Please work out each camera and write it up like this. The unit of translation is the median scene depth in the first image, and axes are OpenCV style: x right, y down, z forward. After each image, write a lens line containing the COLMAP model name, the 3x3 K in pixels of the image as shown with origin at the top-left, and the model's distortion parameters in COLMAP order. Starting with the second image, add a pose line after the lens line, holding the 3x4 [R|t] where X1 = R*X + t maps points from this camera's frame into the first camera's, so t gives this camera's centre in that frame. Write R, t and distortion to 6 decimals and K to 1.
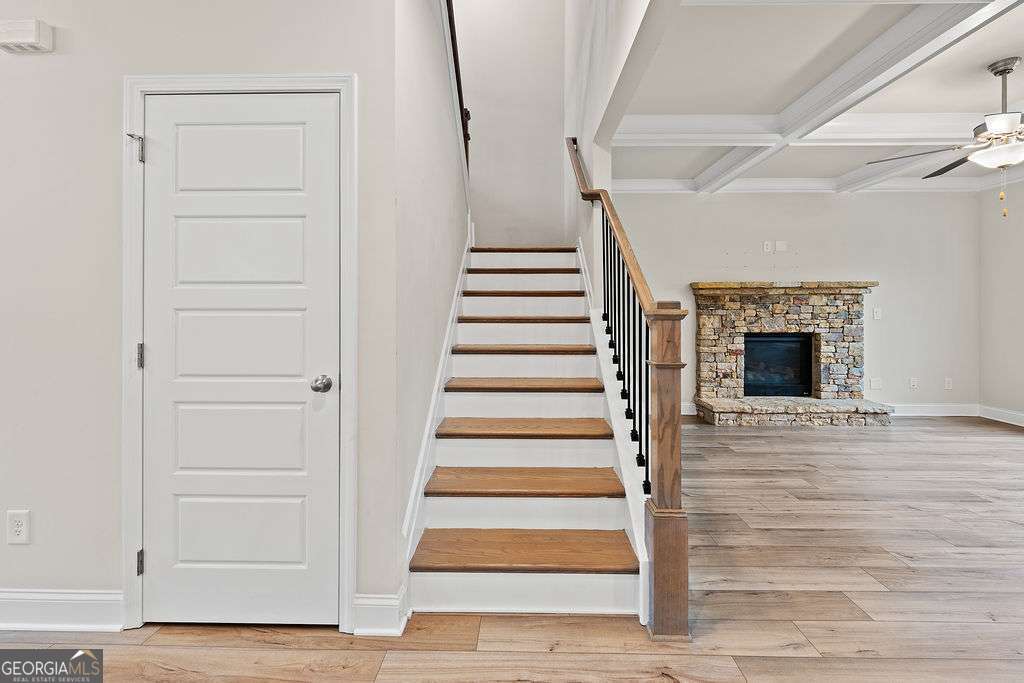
lens RADIAL K [[424.6, 0, 512.3], [0, 424.6, 310.8], [0, 0, 1]] dist [-0.010183, -0.000118]
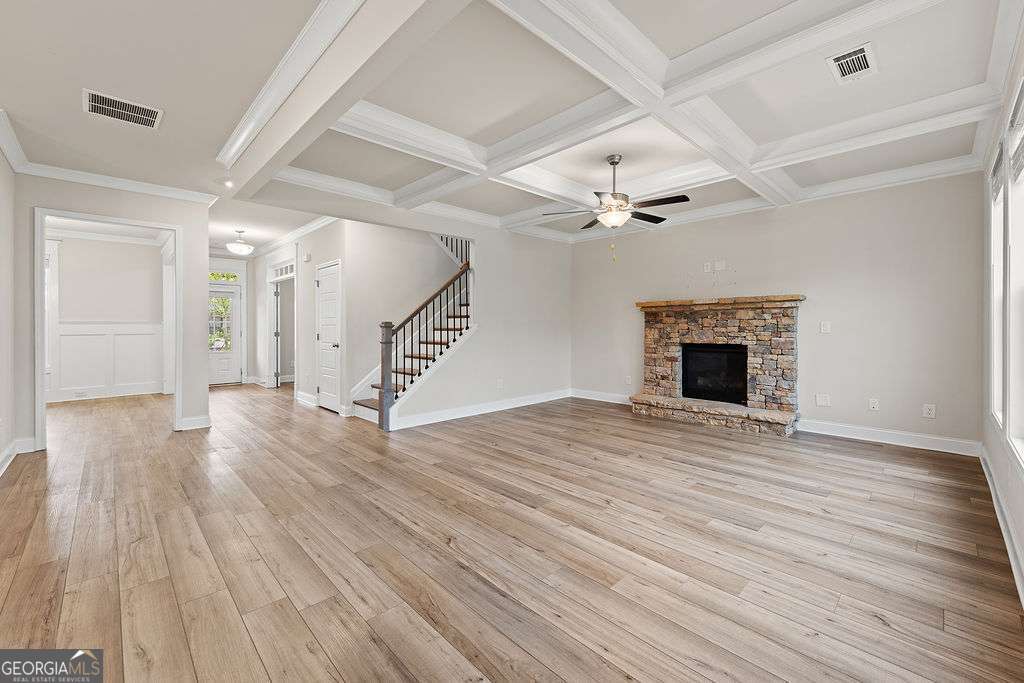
lens RADIAL K [[417.5, 0, 510.6], [0, 417.5, 329.7], [0, 0, 1]] dist [0.000225, -0.000012]
pose [[0.714510, 0.003584, -0.699616, 1.039422], [0.000185, 0.999986, 0.005312, 0.008227], [0.699626, -0.003925, 0.714499, -0.170581]]
